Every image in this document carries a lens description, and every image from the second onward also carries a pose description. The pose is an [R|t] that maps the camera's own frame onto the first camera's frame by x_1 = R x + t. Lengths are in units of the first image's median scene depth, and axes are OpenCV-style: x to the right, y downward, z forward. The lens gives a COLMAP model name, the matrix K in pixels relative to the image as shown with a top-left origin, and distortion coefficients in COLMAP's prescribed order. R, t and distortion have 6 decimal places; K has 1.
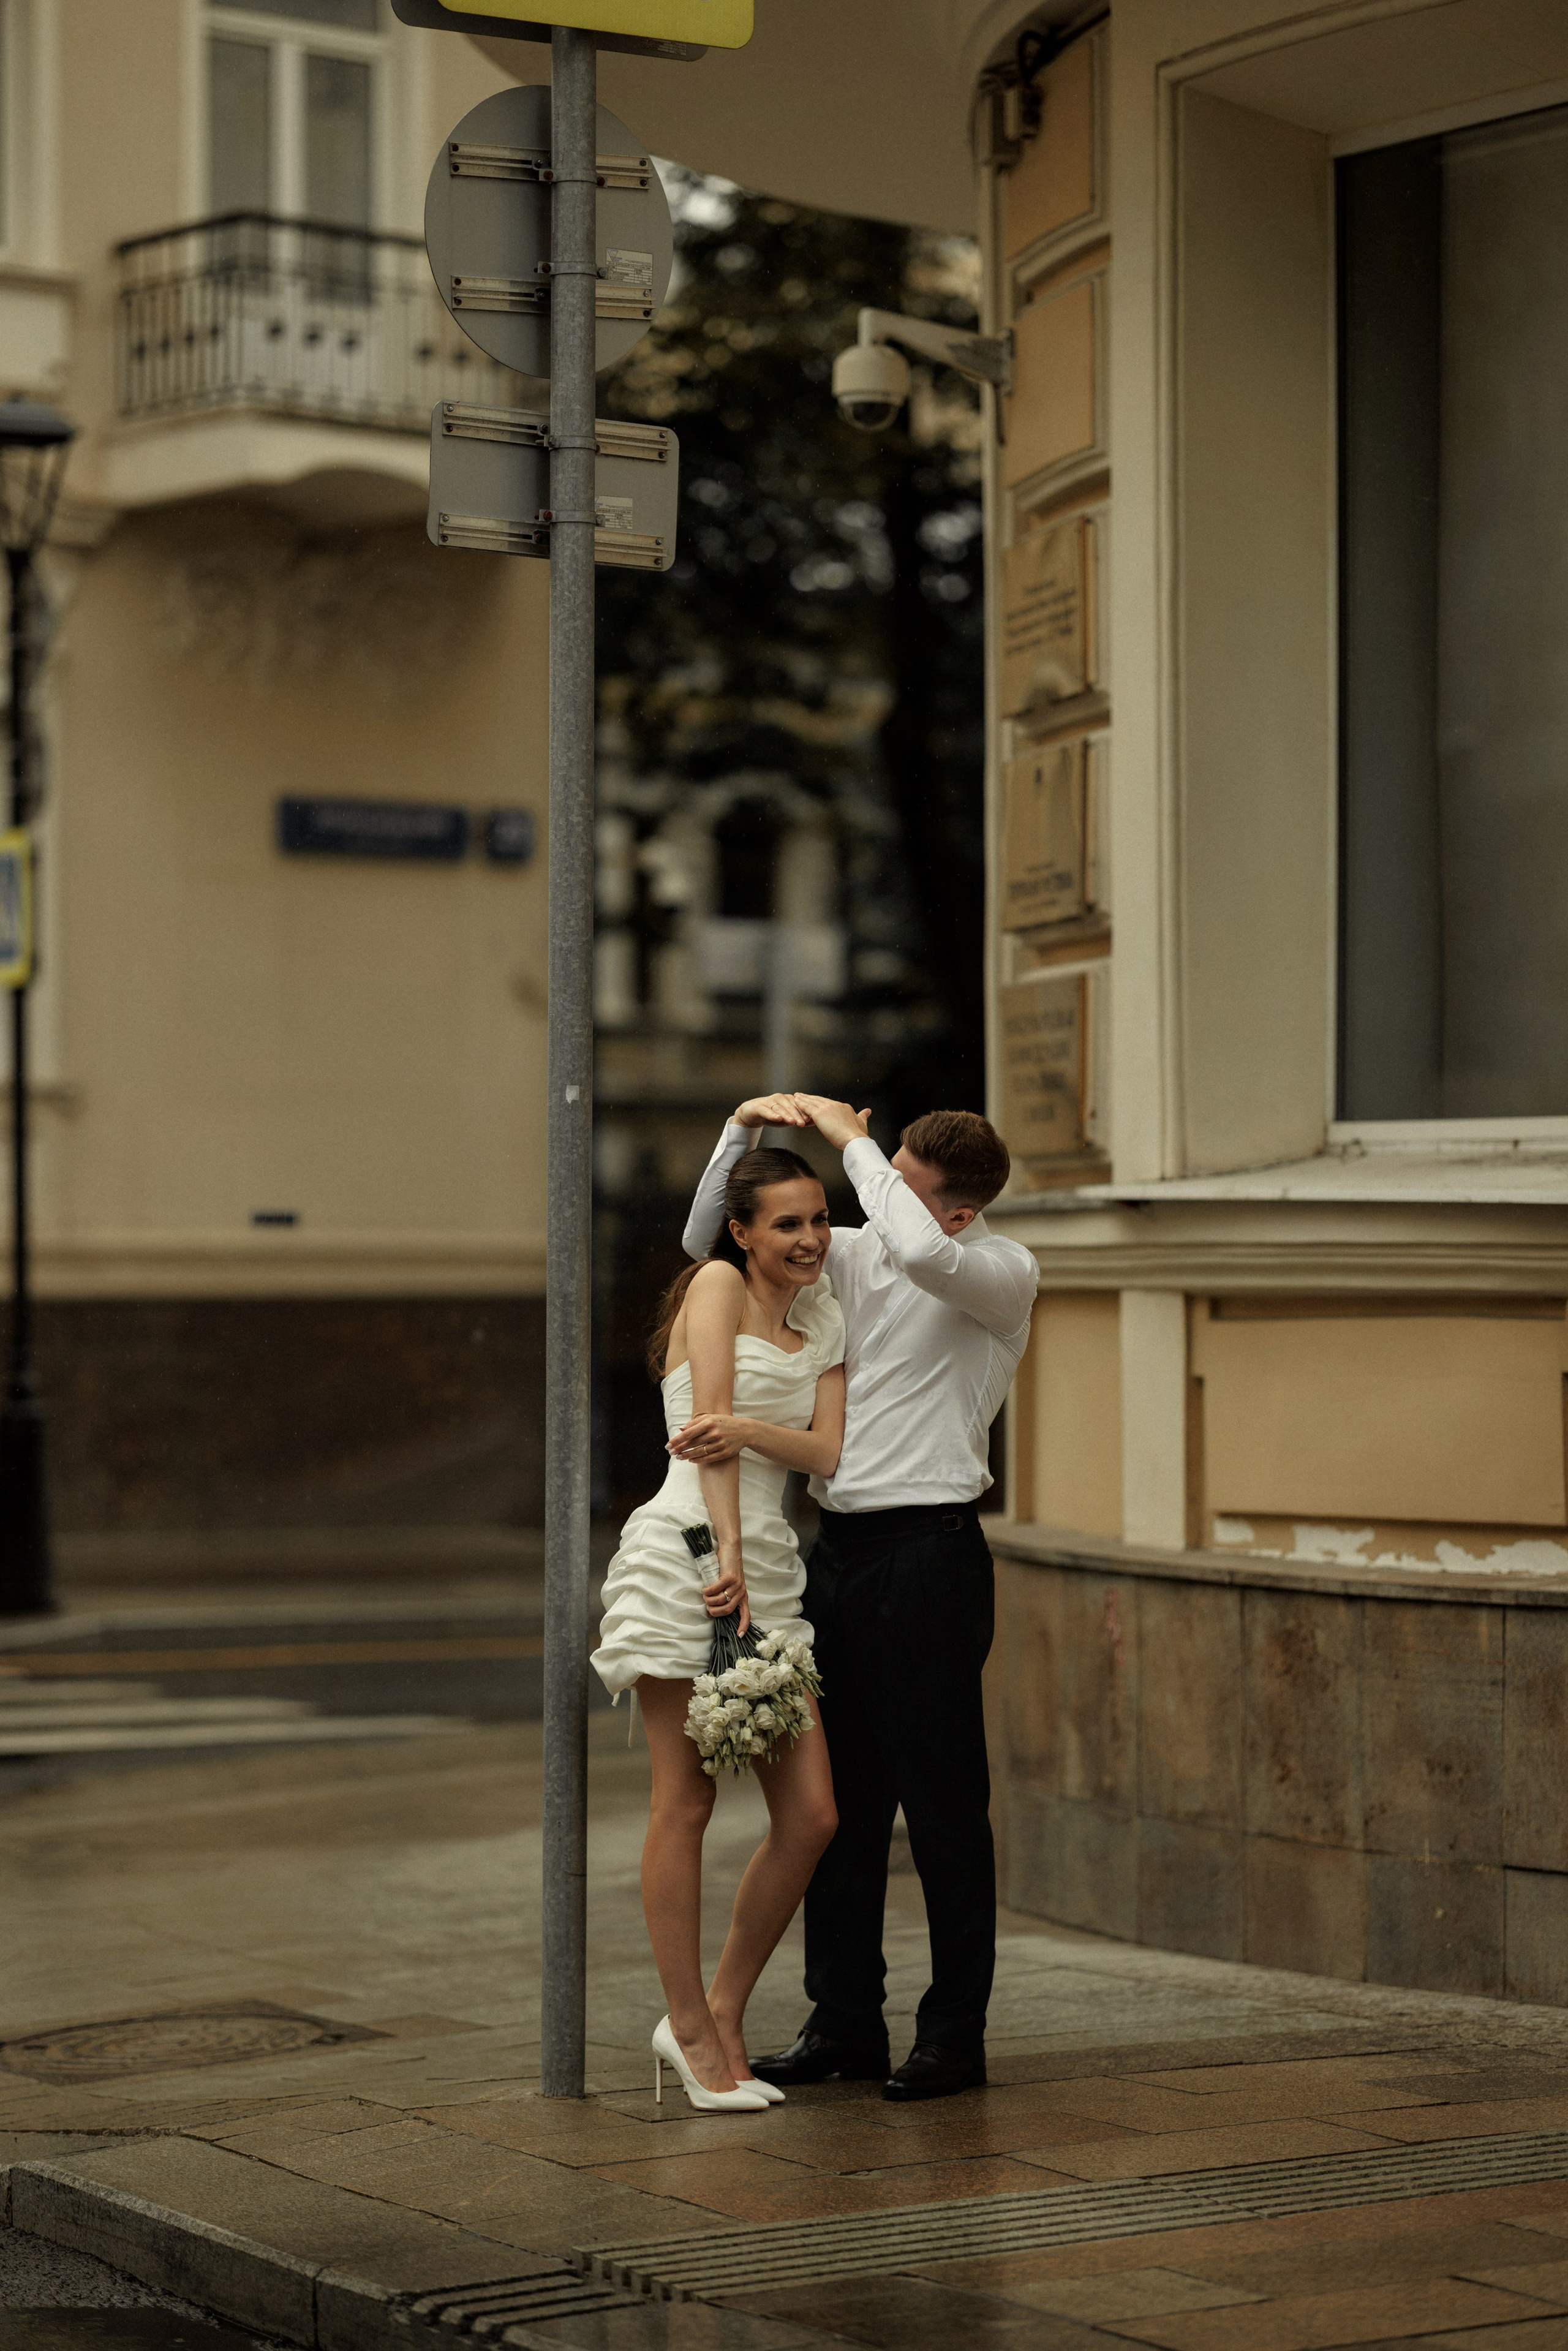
lens RADIAL K [[5873.9, 0, 784.0], [0, 5873.9, 1175.5], [0, 0, 1]] dist [0.061349, -0.473083]
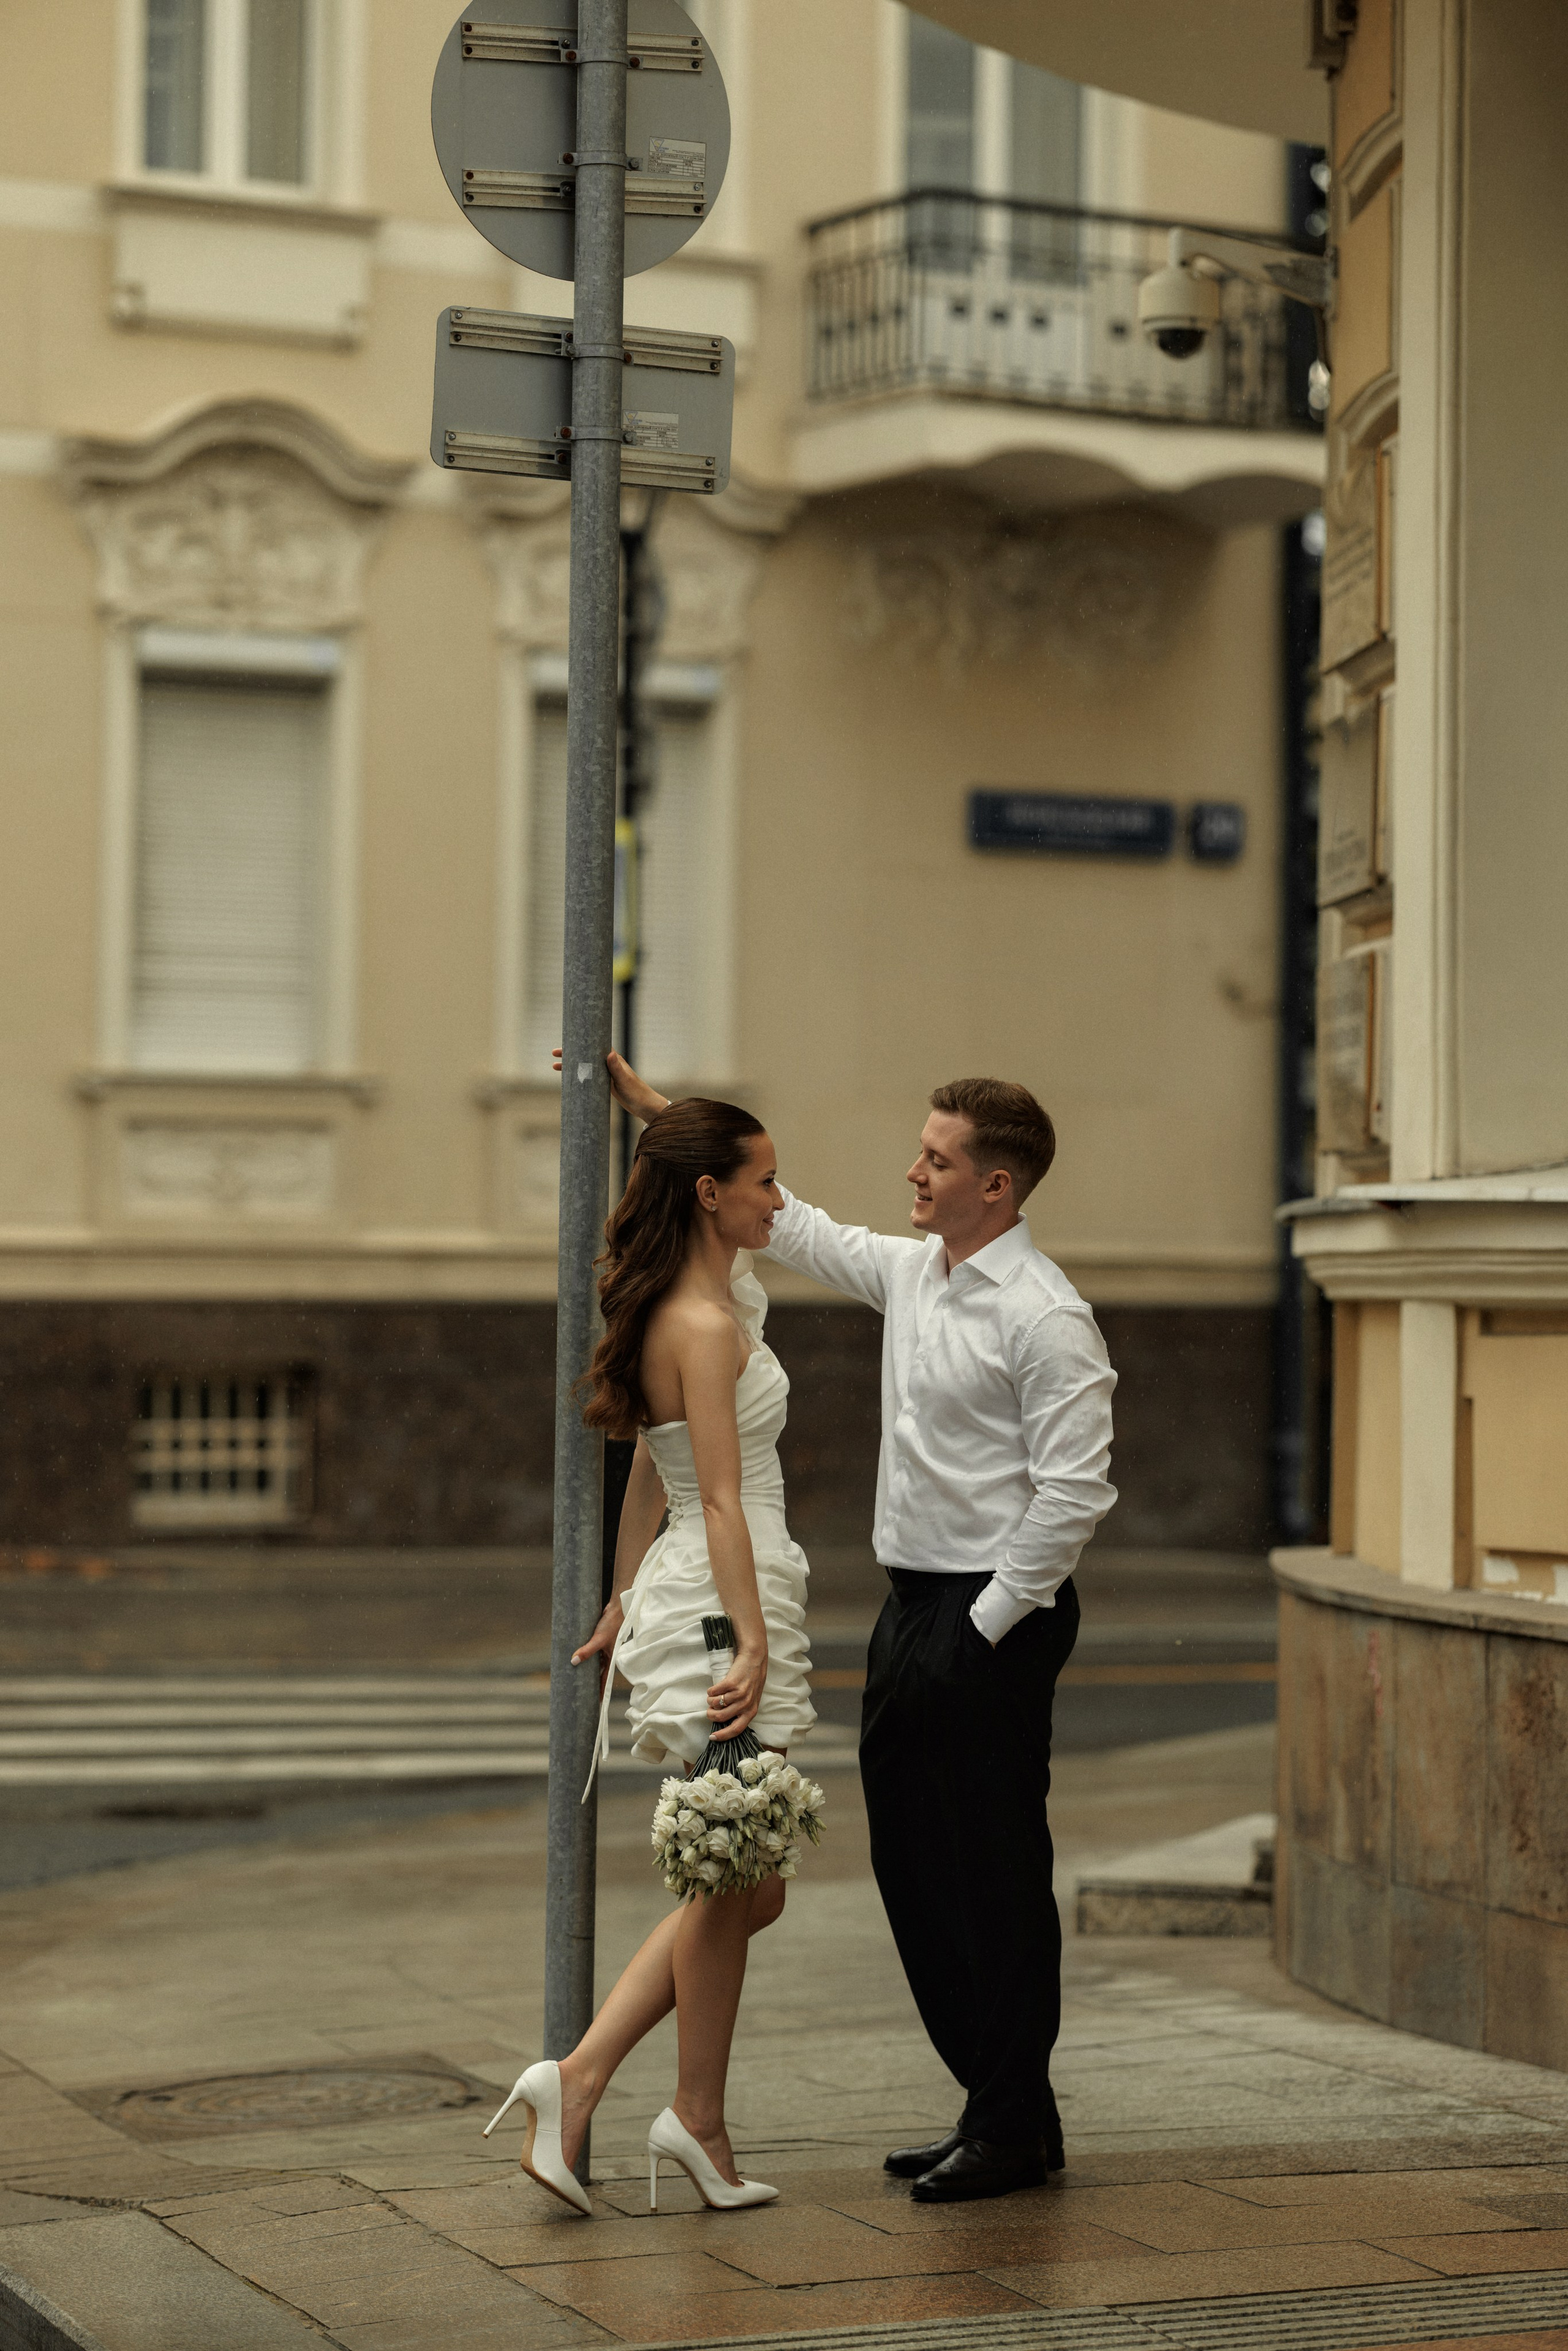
lens RADIAL K [[5873.9, 0, 784.0], [0, 5873.9, 1175.5], [0, 0, 1]] dist [0.061349, -0.473083]
pose [[0.985327, 0.008523, -0.170462, 0.120787], [-0.008961, 0.999958, -0.001802, 0.002726], [0.170440, 0.003303, 0.985363, 0.094137]]
